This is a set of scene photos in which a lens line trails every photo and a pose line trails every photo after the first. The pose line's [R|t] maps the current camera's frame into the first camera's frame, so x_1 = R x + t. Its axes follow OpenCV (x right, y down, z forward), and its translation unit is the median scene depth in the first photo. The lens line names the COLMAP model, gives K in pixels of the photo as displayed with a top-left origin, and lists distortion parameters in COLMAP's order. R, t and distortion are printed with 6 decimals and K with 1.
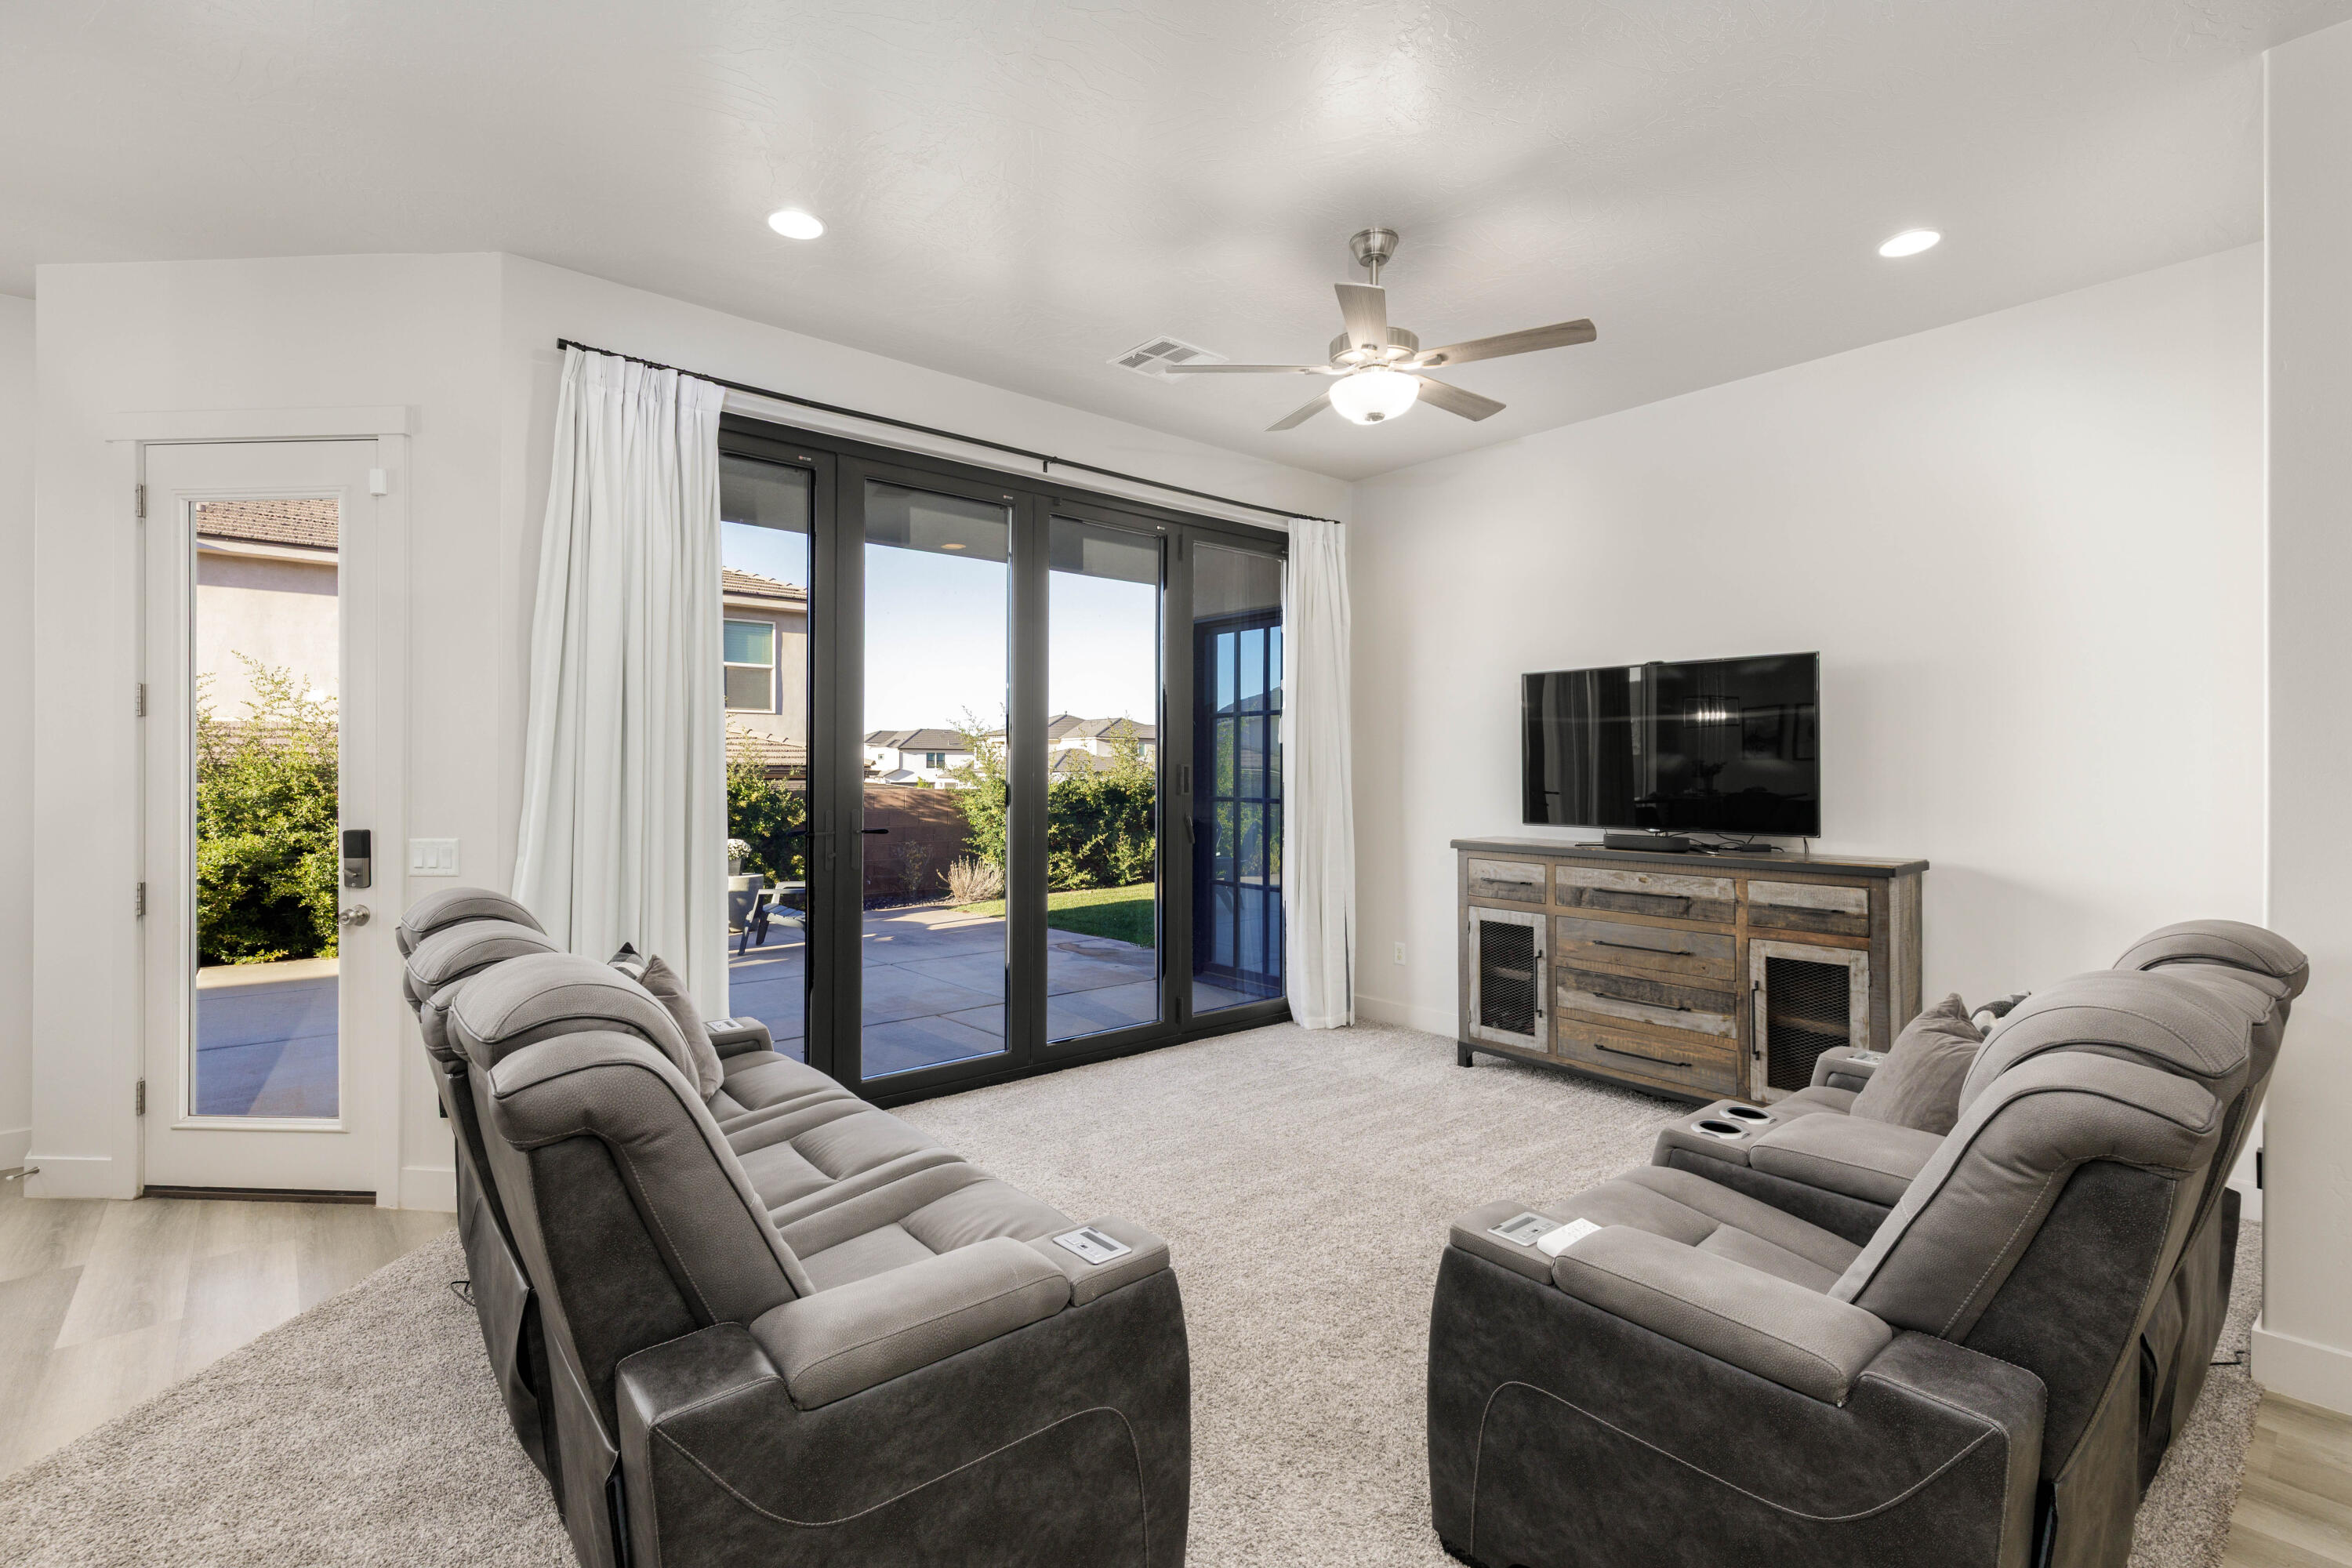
lens RADIAL K [[1055.2, 0, 1180.3], [0, 1055.2, 769.9], [0, 0, 1]] dist [0.003866, -0.000530]
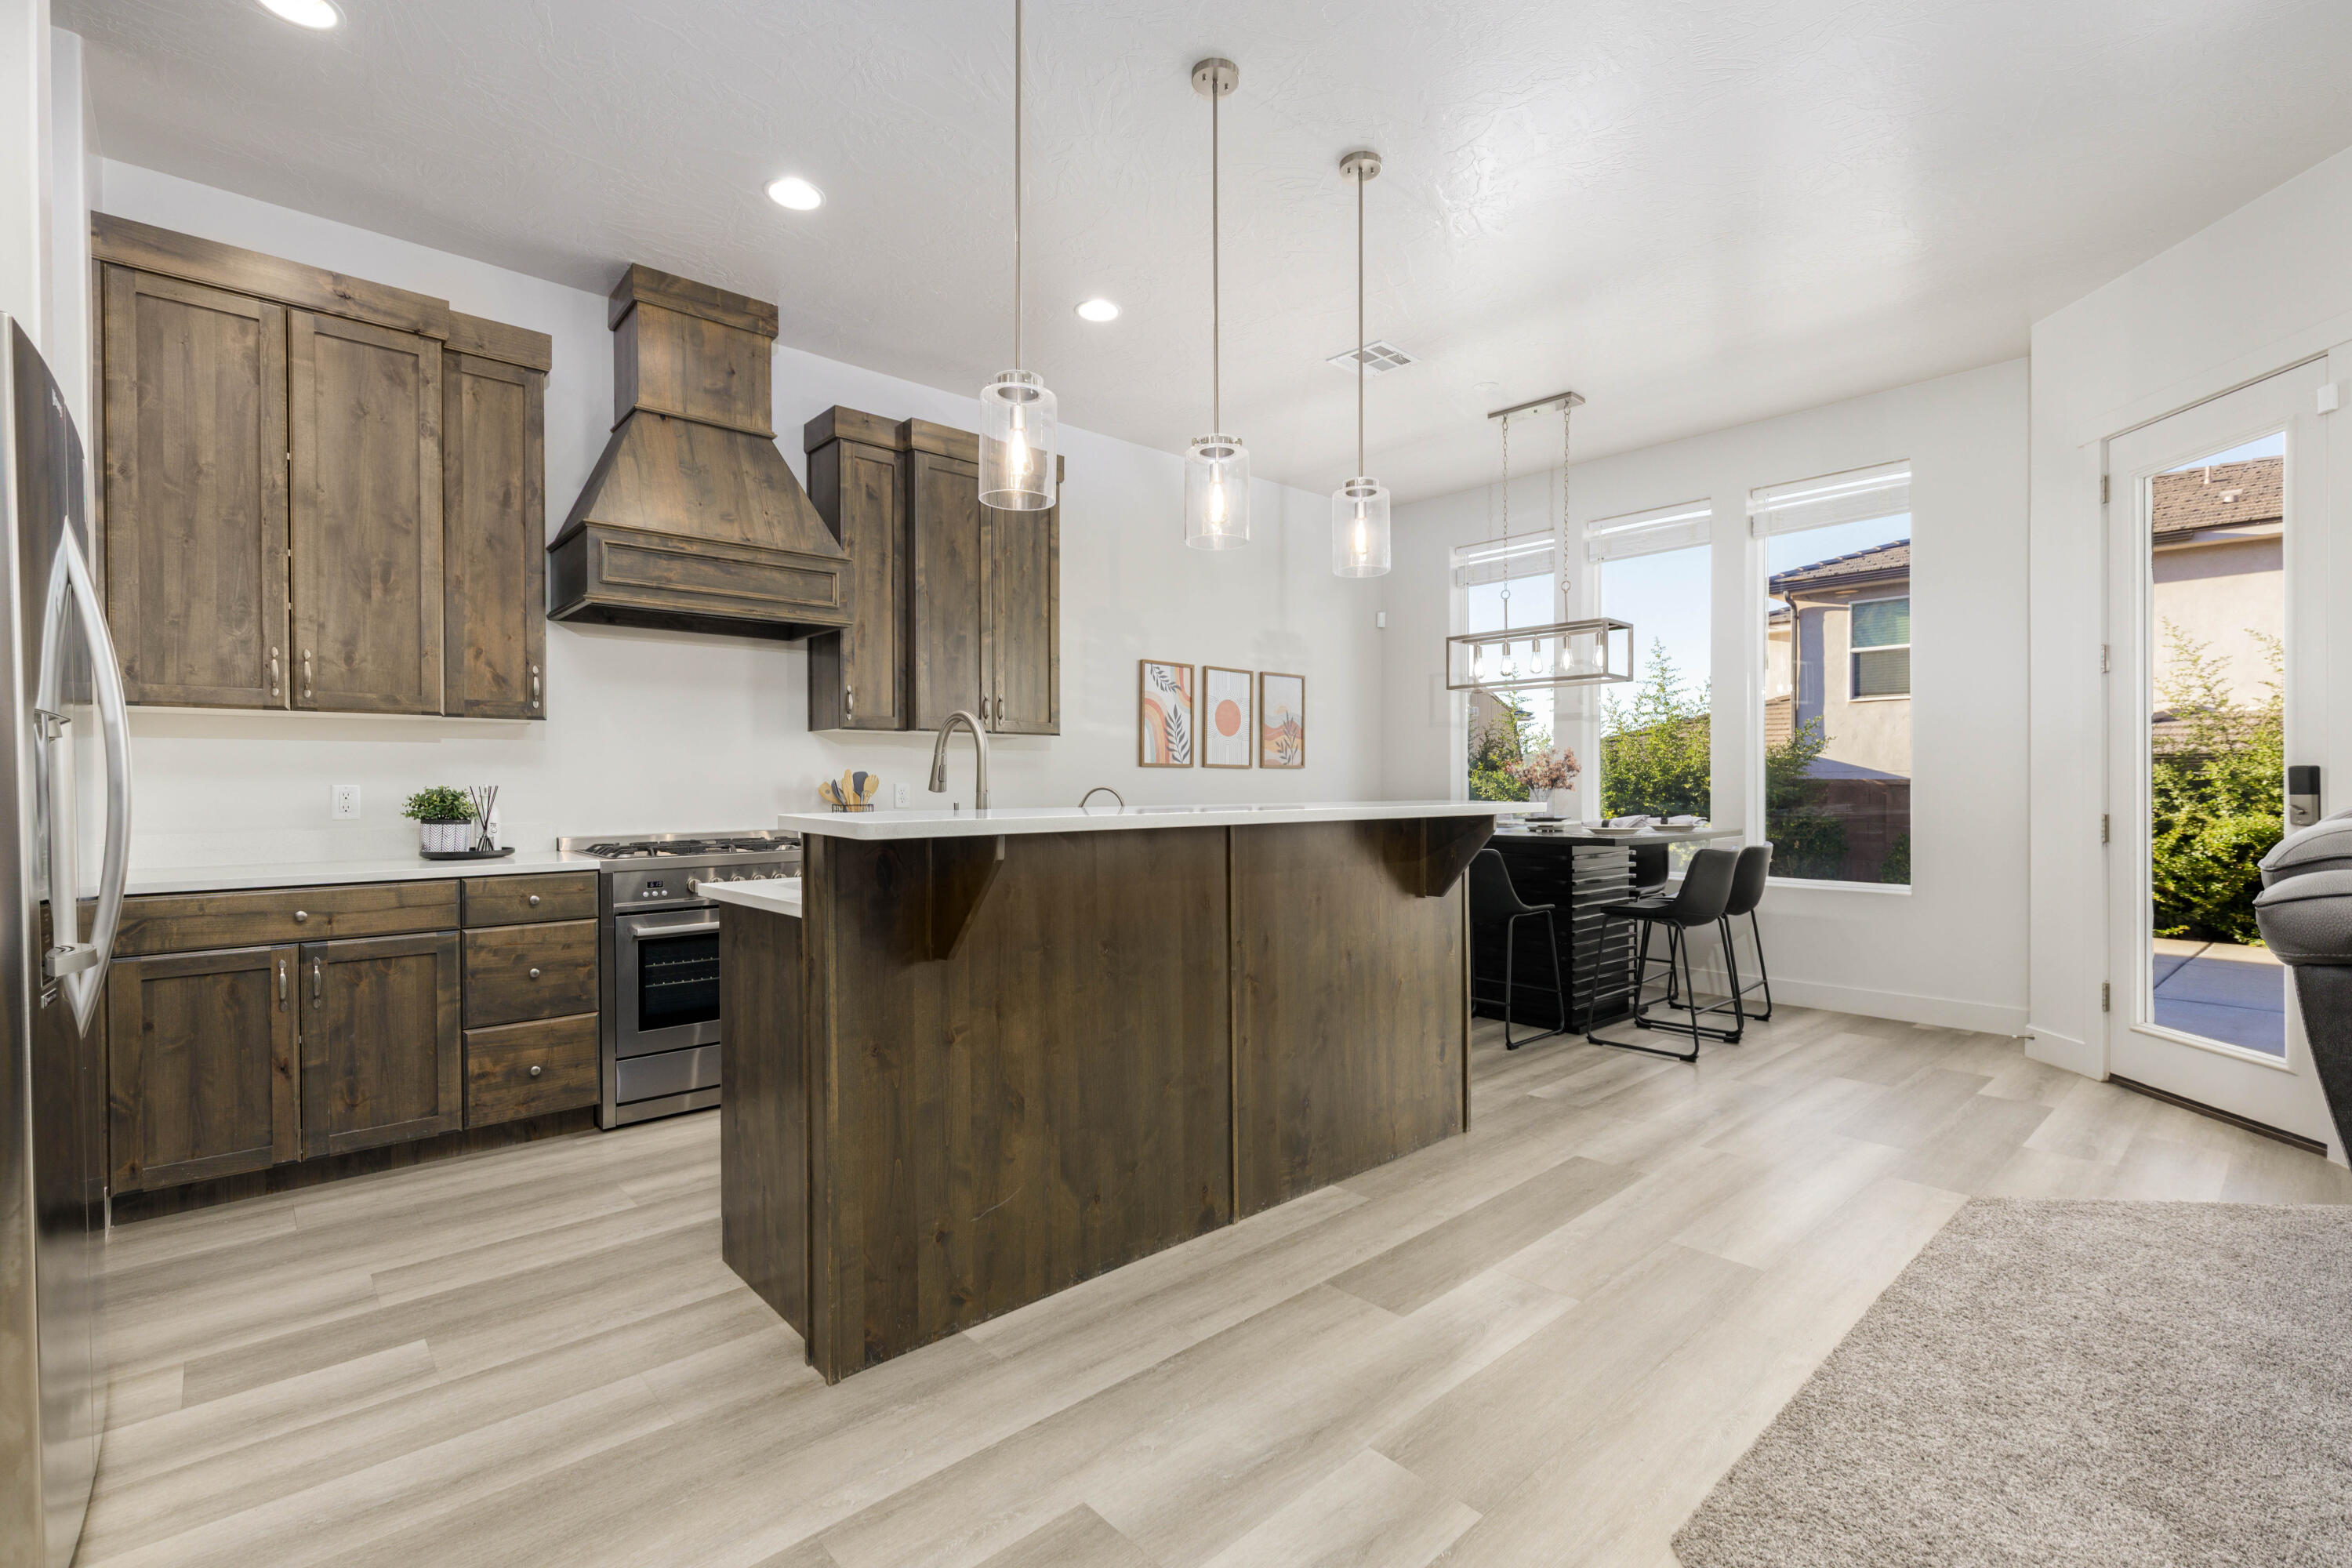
lens RADIAL K [[1055.2, 0, 1182.5], [0, 1055.2, 789.0], [0, 0, 1]] dist [0.003866, -0.000530]
pose [[0.026830, 0.002258, -0.999637, 0.168918], [0.004684, 0.999986, 0.002385, 0.071732], [0.999629, -0.004746, 0.026819, -0.057956]]
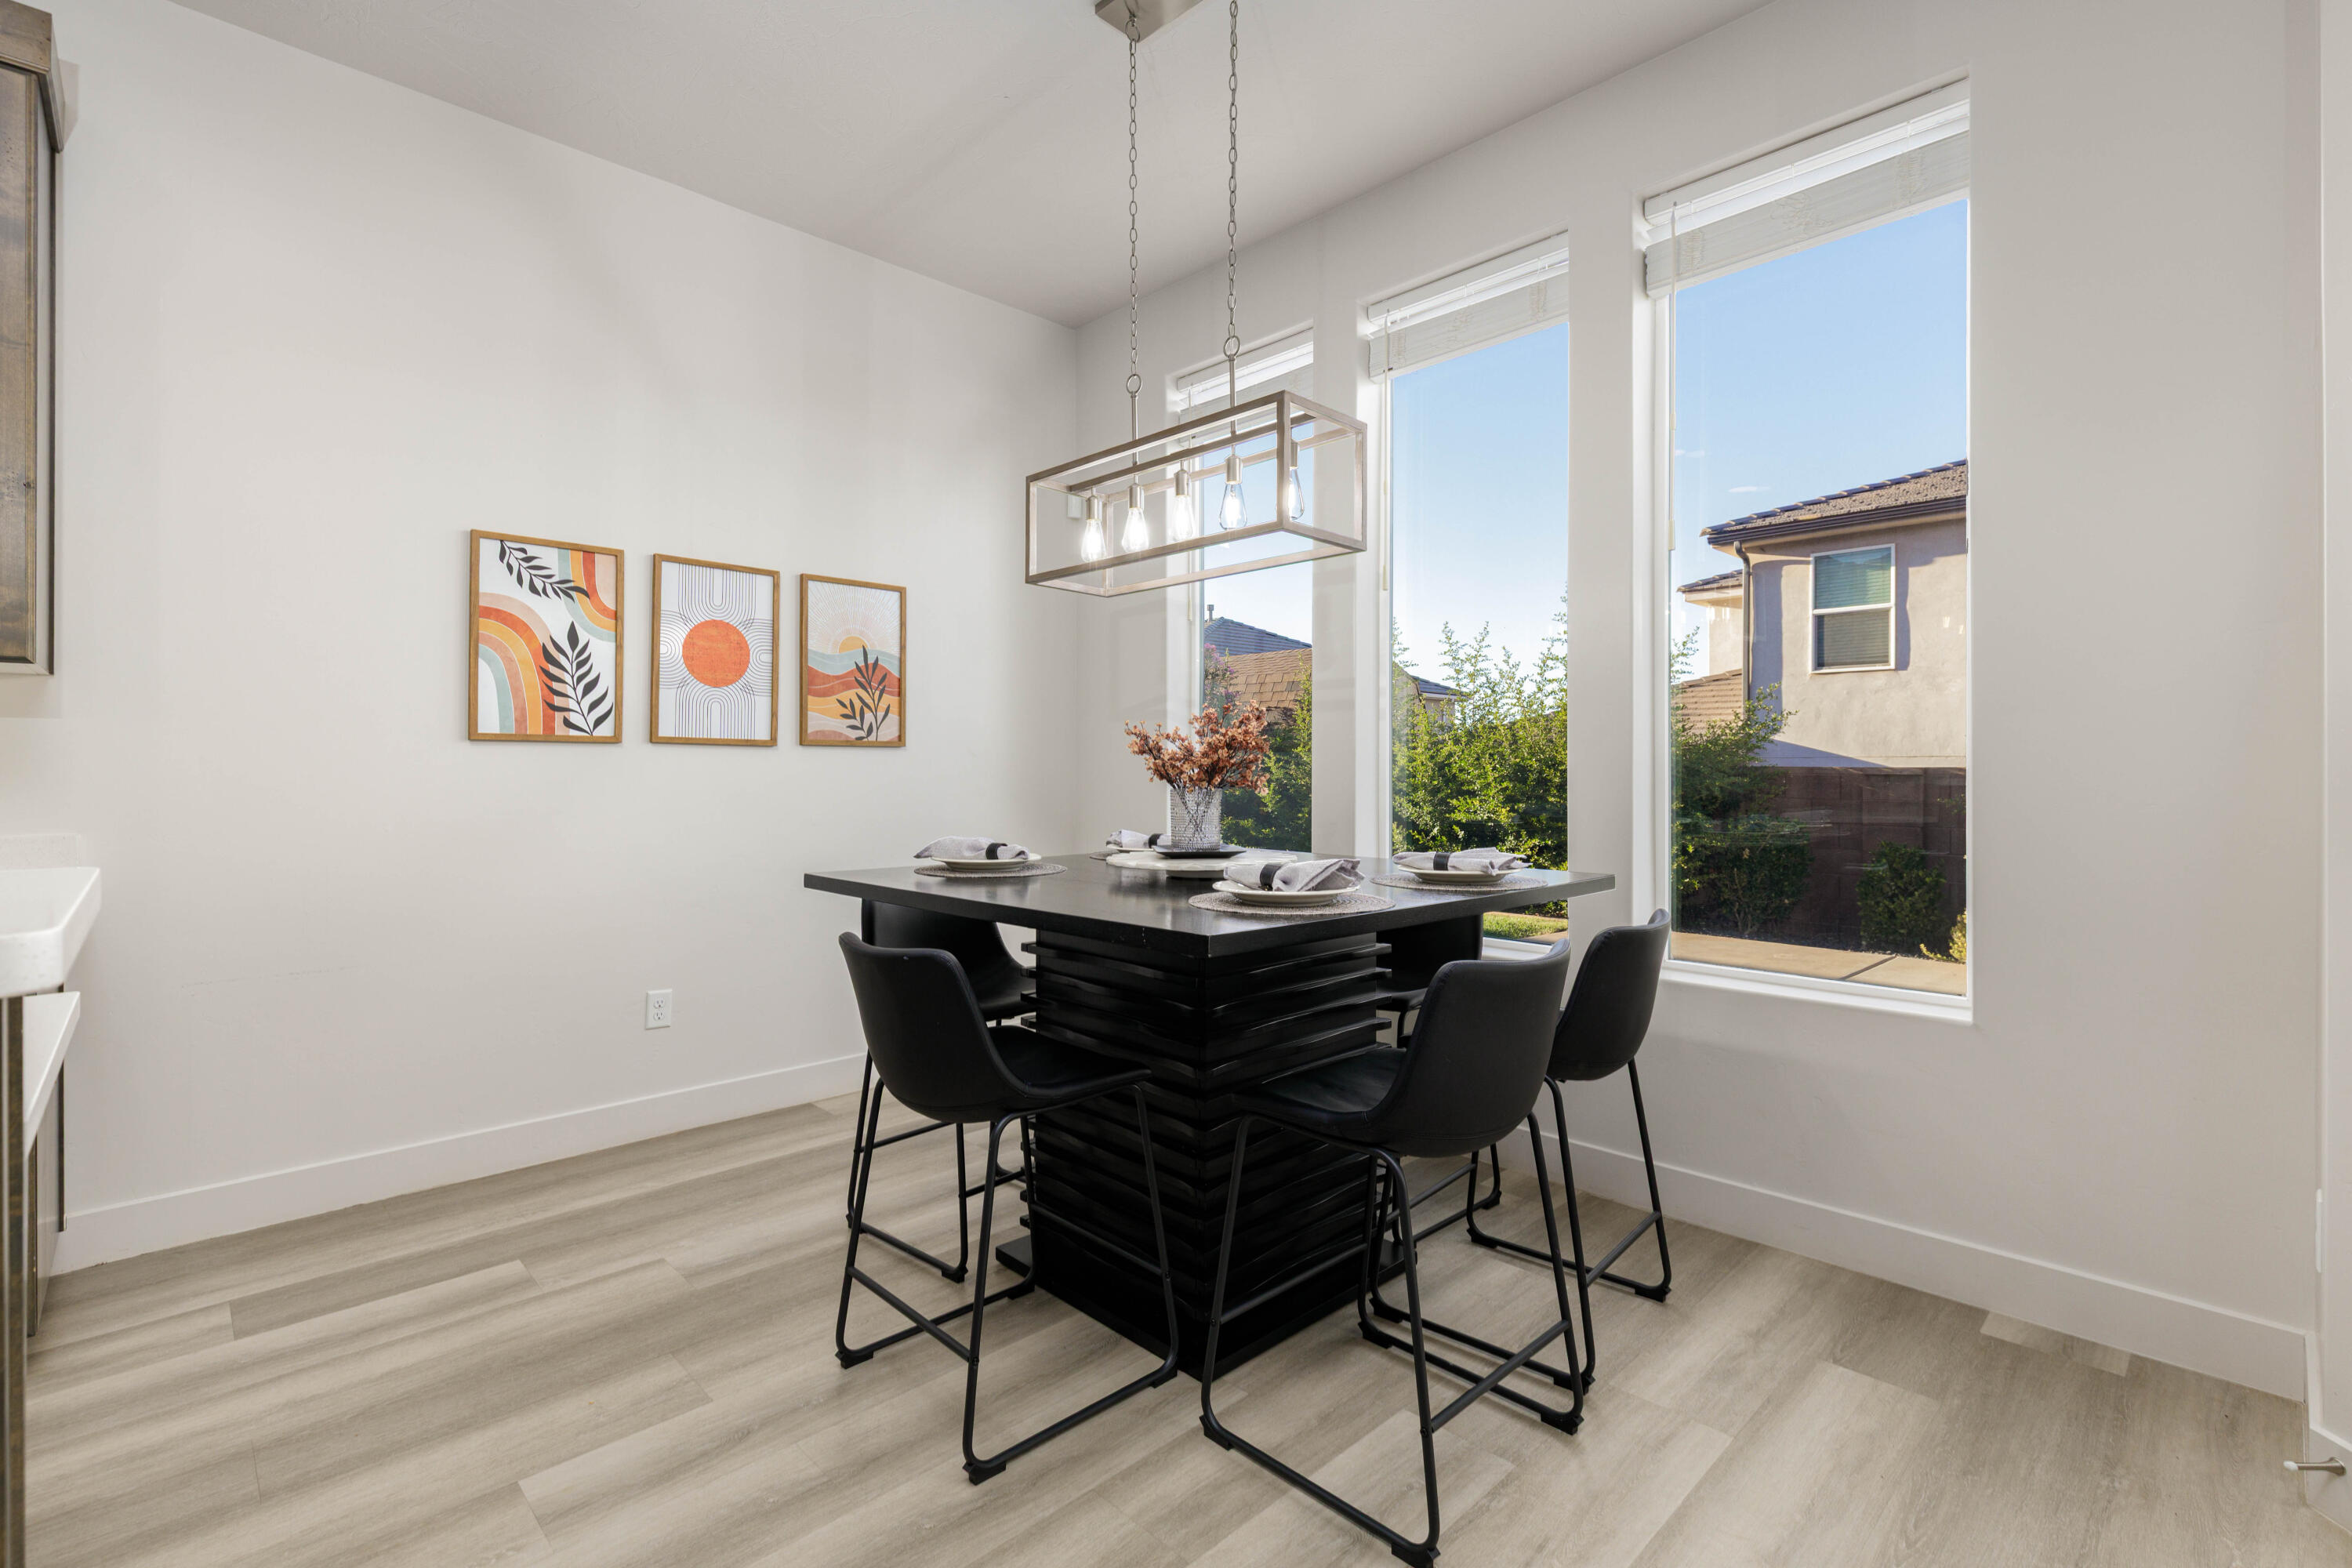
lens RADIAL K [[1055.2, 0, 1171.6], [0, 1055.2, 766.7], [0, 0, 1]] dist [0.003866, -0.000530]
pose [[0.049569, -0.003972, -0.998763, -0.621450], [0.001526, 0.999991, -0.003901, 0.065855], [0.998770, -0.001331, 0.049574, 0.447435]]
